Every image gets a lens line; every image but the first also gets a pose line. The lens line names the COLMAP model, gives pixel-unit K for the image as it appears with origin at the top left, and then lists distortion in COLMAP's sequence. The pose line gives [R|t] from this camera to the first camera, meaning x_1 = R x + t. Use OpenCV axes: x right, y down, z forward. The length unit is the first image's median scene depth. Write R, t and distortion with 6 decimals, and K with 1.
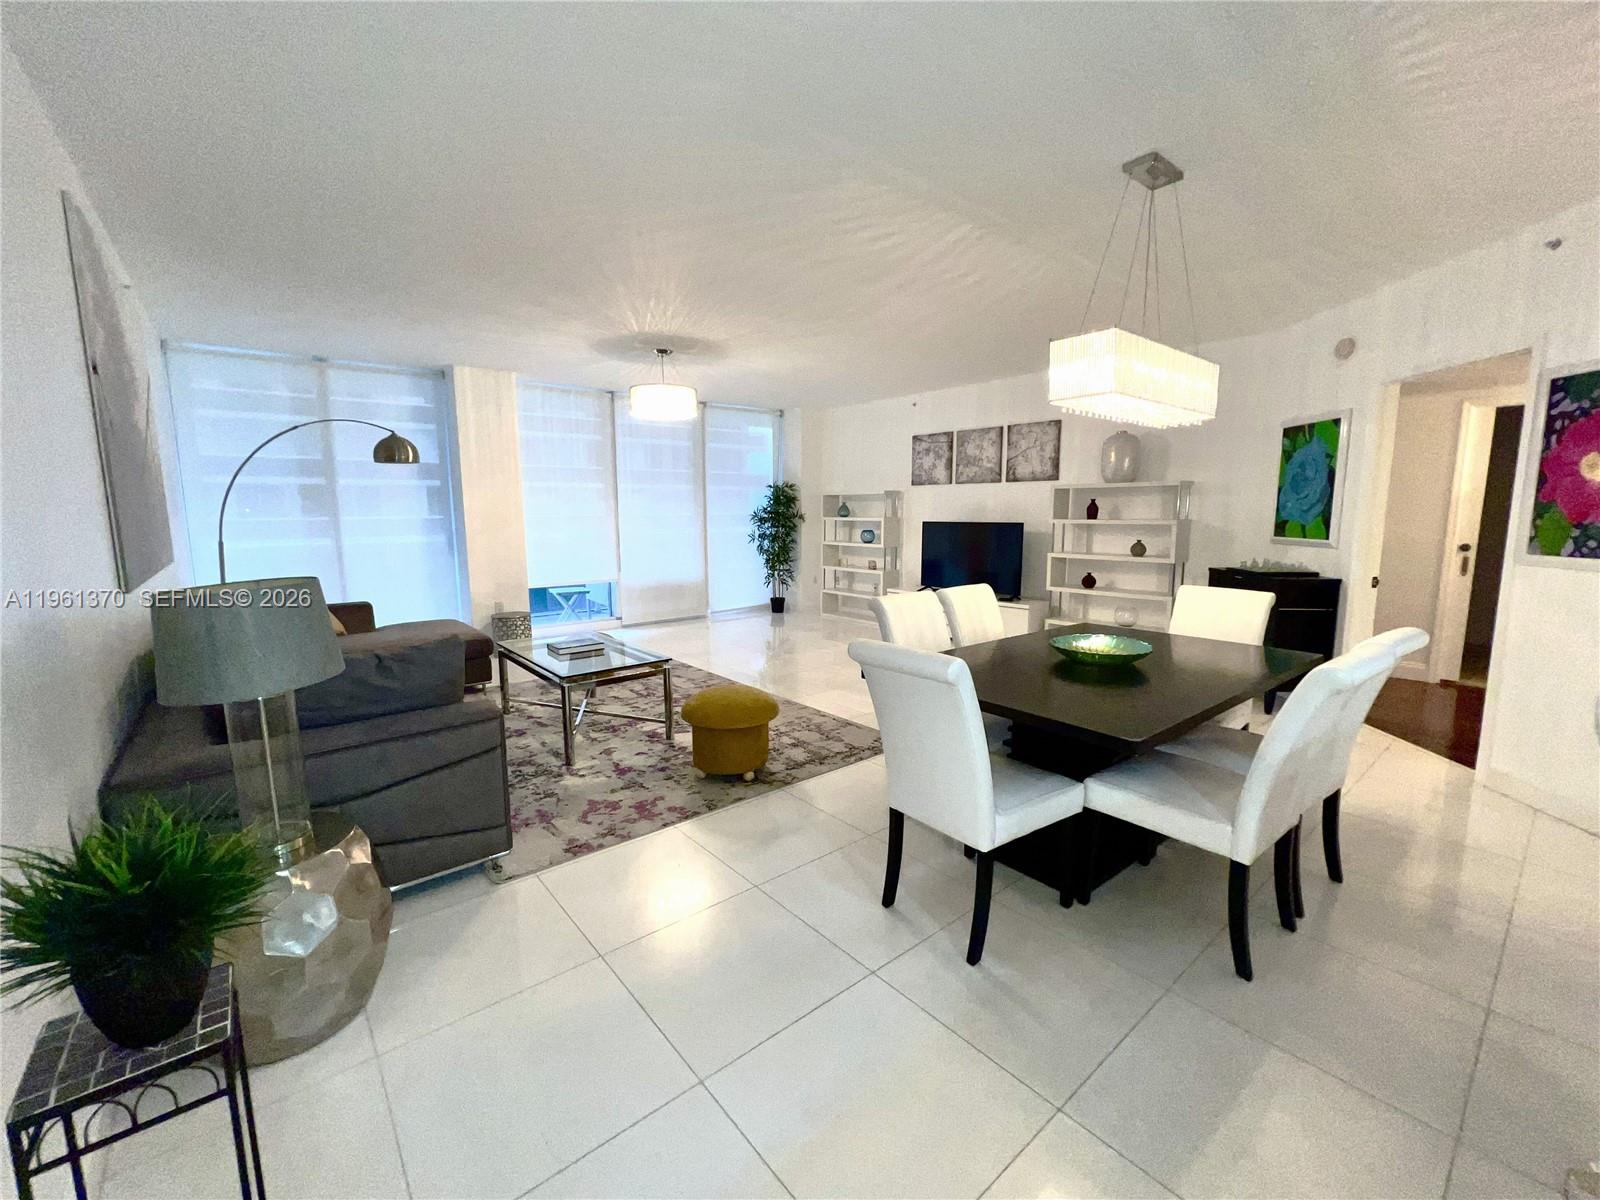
lens RADIAL K [[652.5, 0, 779.1], [0, 652.5, 604.1], [0, 0, 1]] dist [-0.015066, -0.002299]
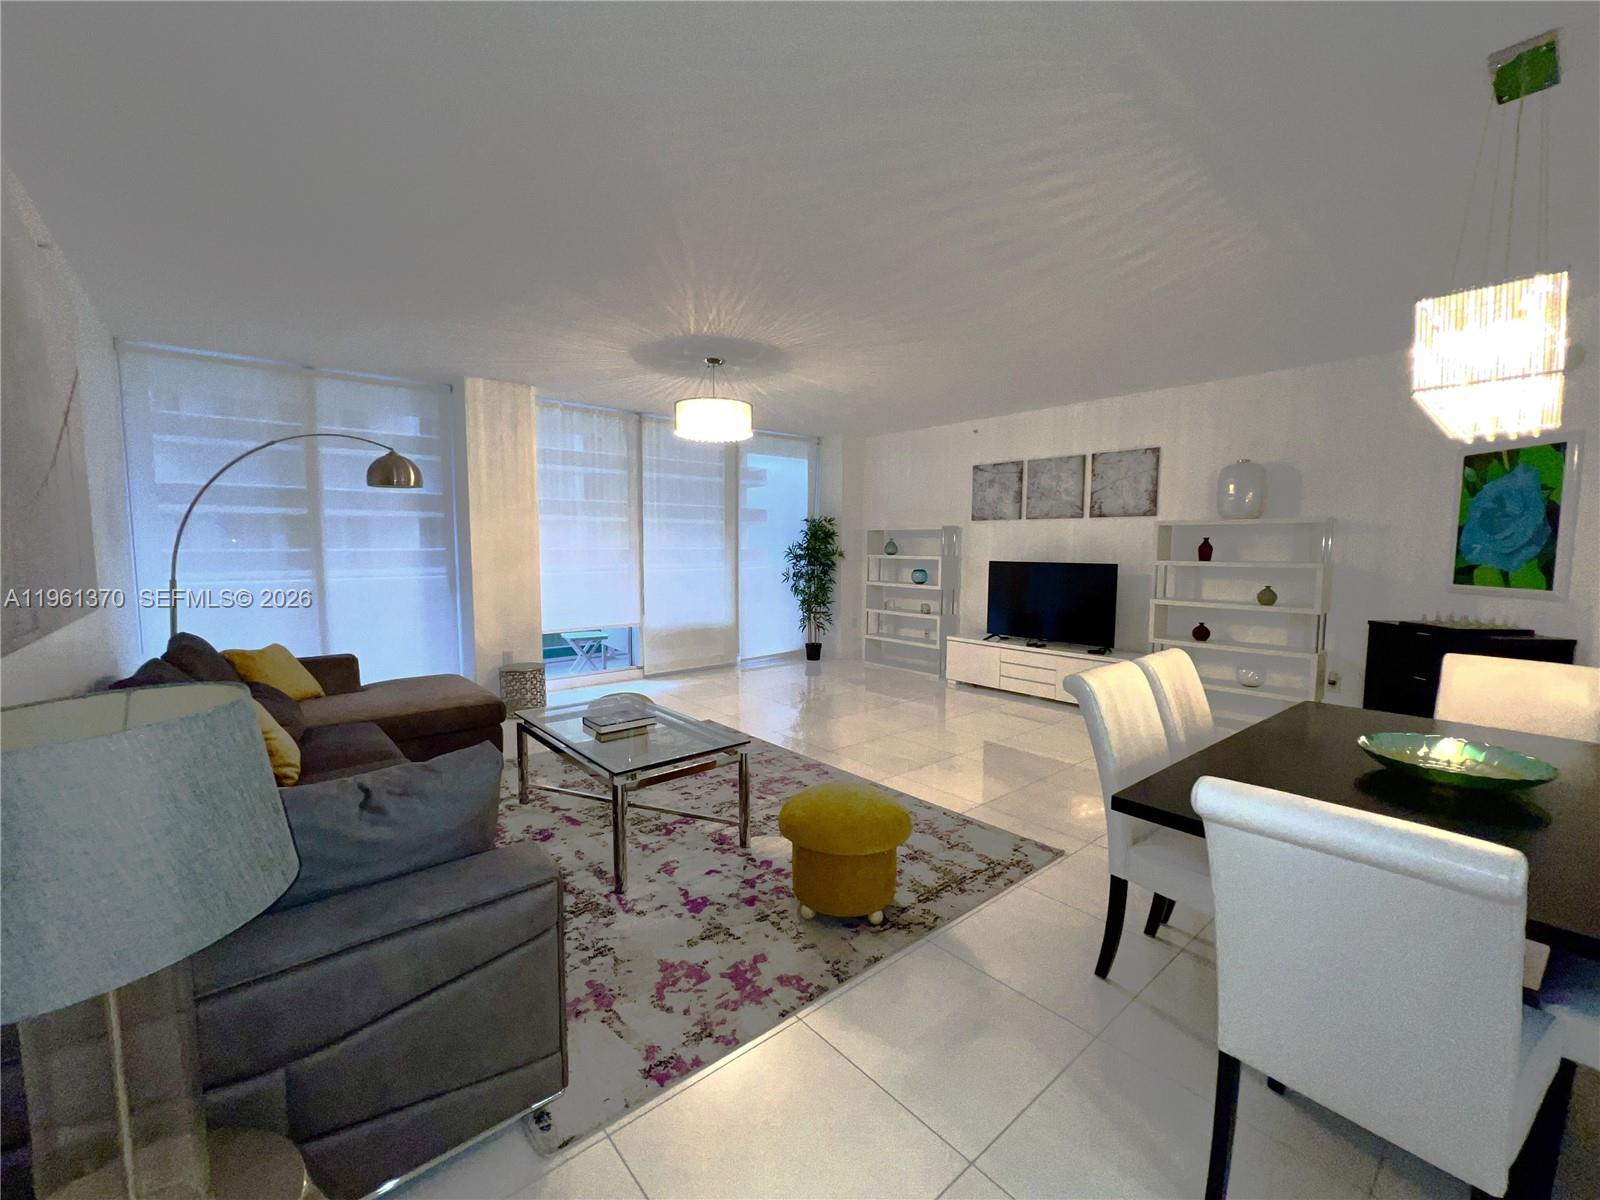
lens RADIAL K [[652.5, 0, 778.9], [0, 652.5, 602.4], [0, 0, 1]] dist [-0.015066, -0.002299]
pose [[0.999882, 0.006795, 0.013812, -0.099796], [-0.006026, 0.998469, -0.054984, -0.026072], [-0.014165, 0.054895, 0.998392, 0.159064]]
